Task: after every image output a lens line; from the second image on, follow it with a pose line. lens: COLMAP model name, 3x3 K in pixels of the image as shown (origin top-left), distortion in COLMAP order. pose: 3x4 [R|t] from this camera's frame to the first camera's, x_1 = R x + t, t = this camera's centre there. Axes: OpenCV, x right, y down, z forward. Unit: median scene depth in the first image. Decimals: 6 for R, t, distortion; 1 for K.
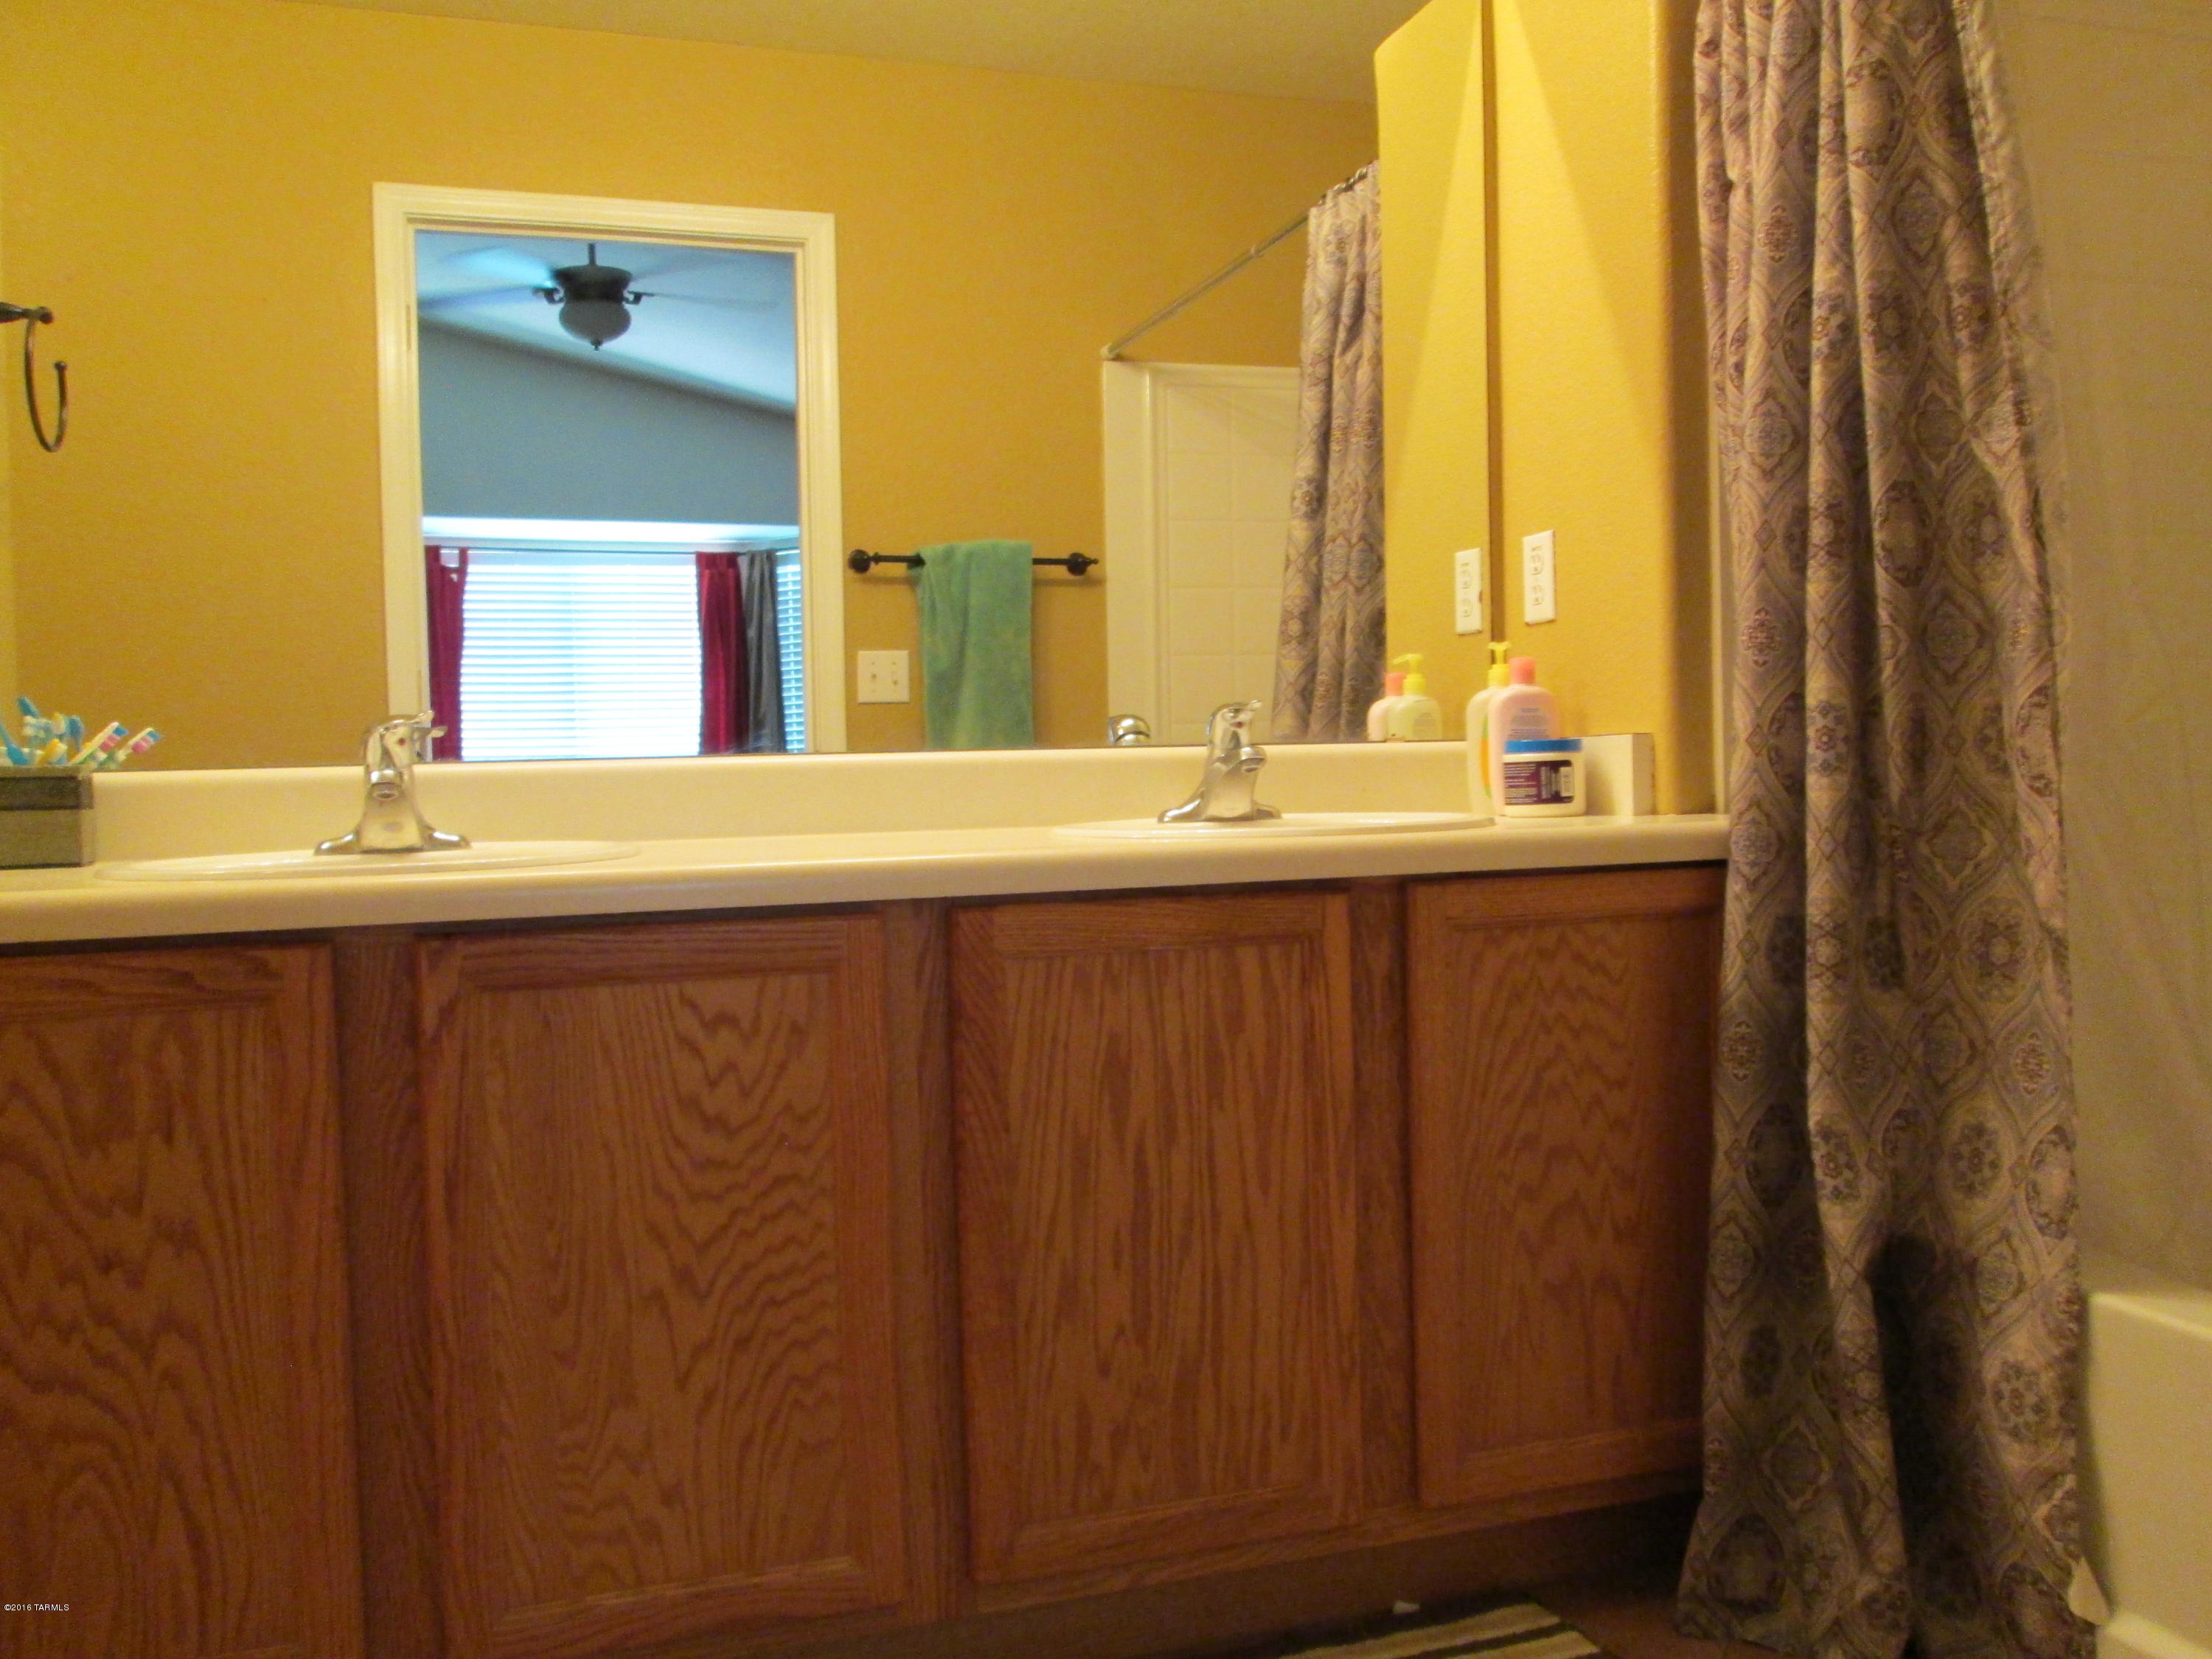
lens RADIAL K [[1936.5, 0, 1114.6], [0, 1936.5, 821.6], [0, 0, 1]] dist [-0.014859, 0.051001]
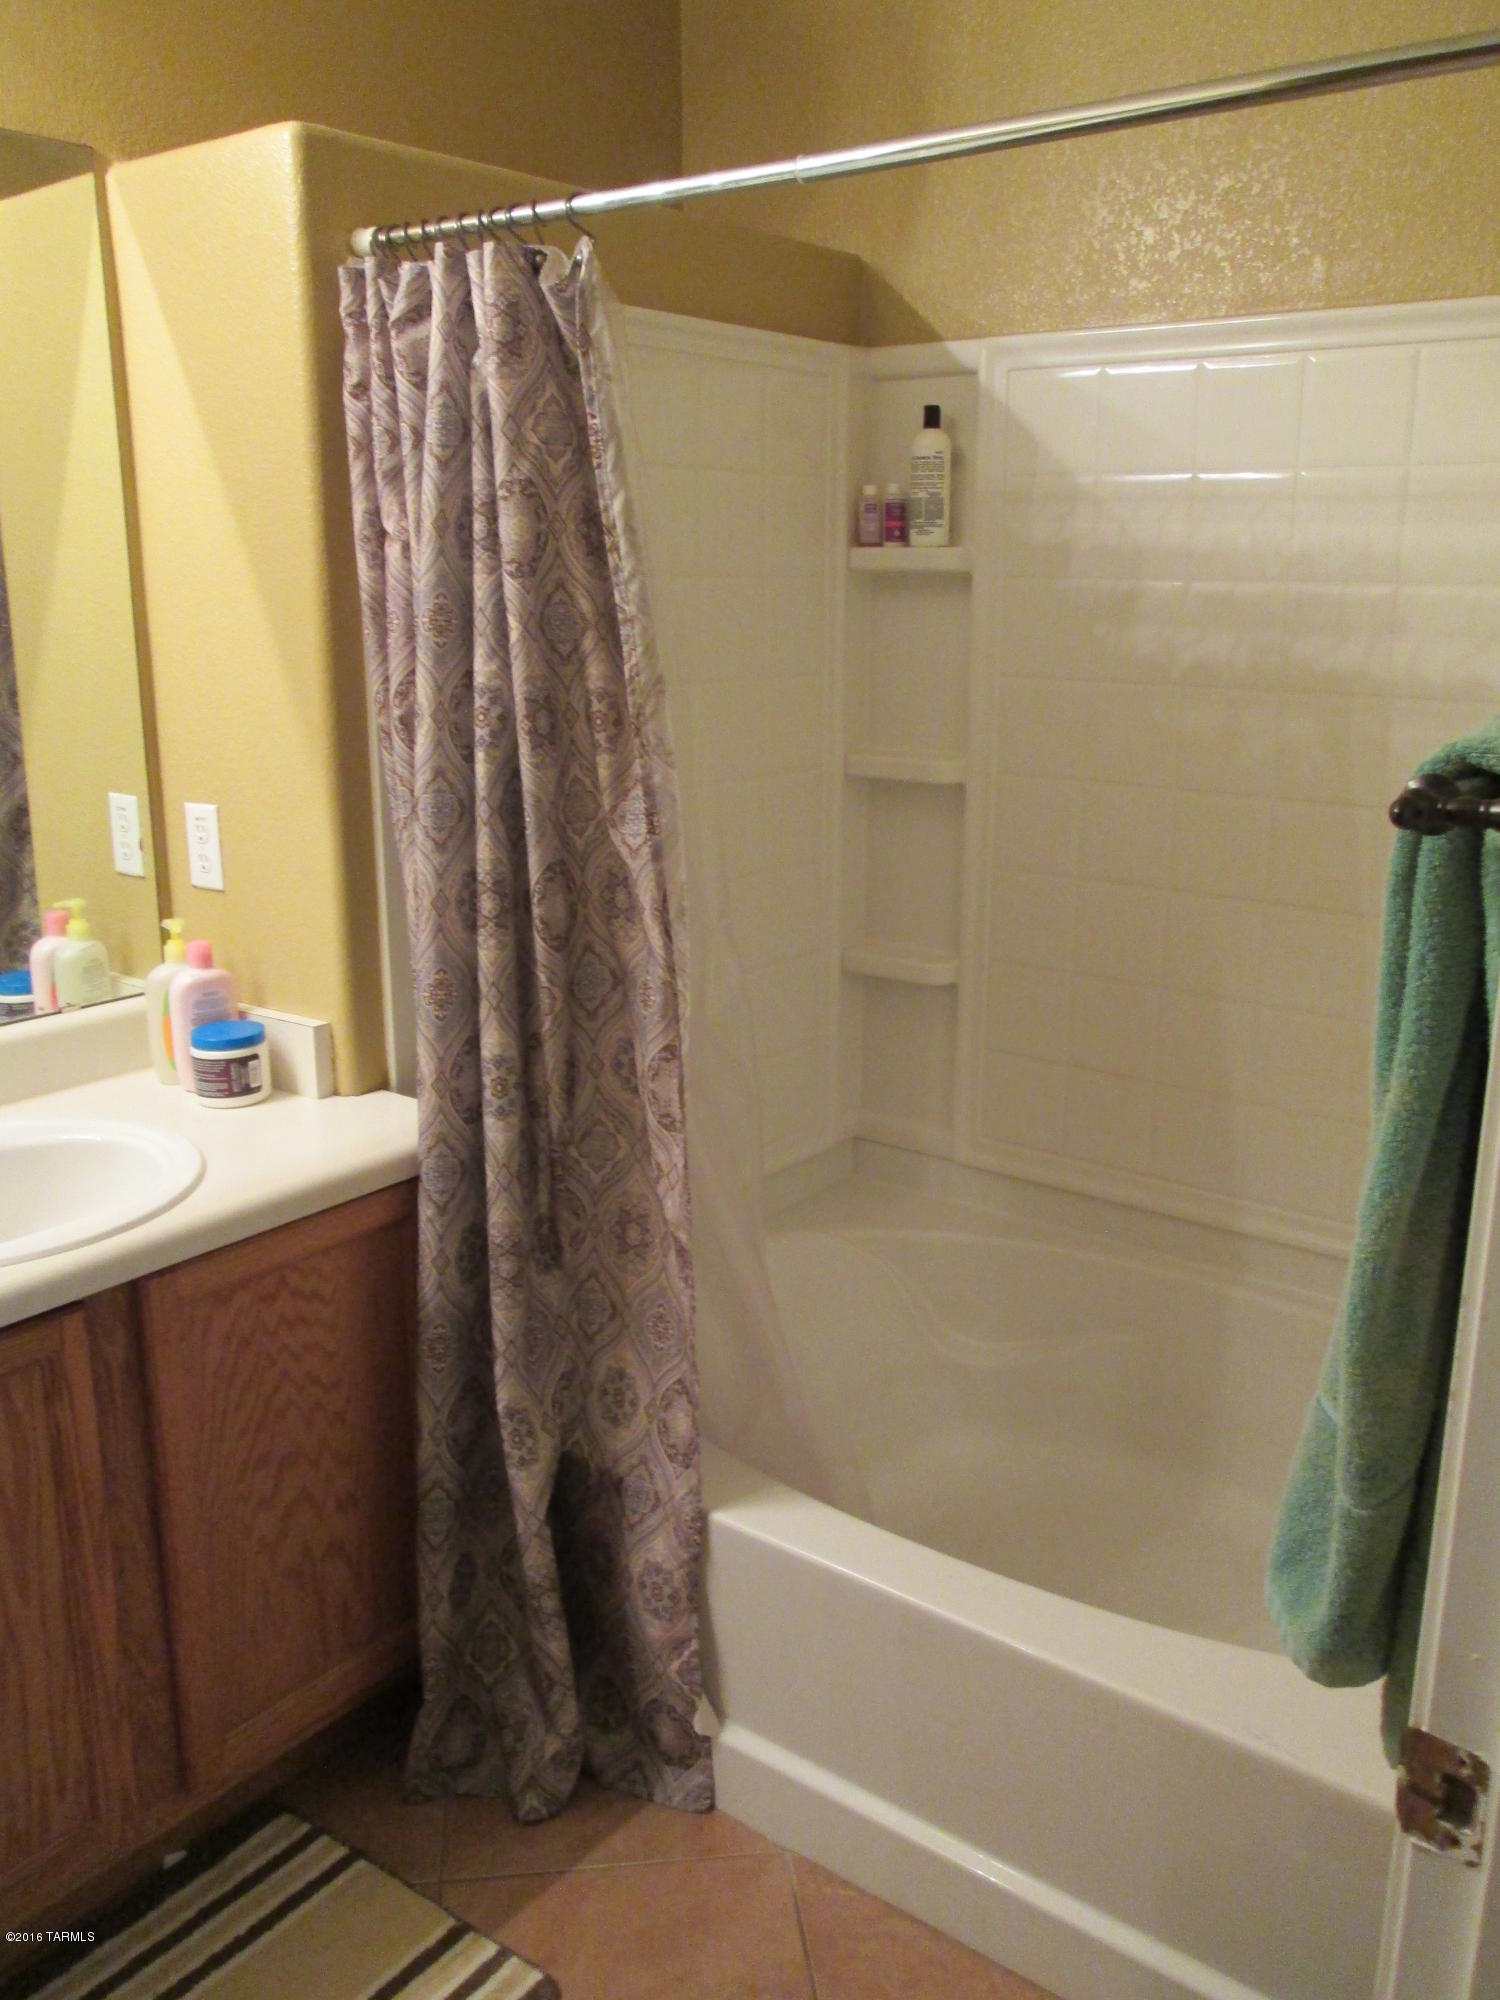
lens RADIAL K [[1750.9, 0, 733.2], [0, 1750.9, 1004.6], [0, 0, 1]] dist [-0.014859, 0.051001]
pose [[0.842604, -0.115526, 0.525997, -0.042520], [-0.002034, 0.976030, 0.217626, -0.232239], [-0.538530, -0.184442, 0.822172, 0.055628]]
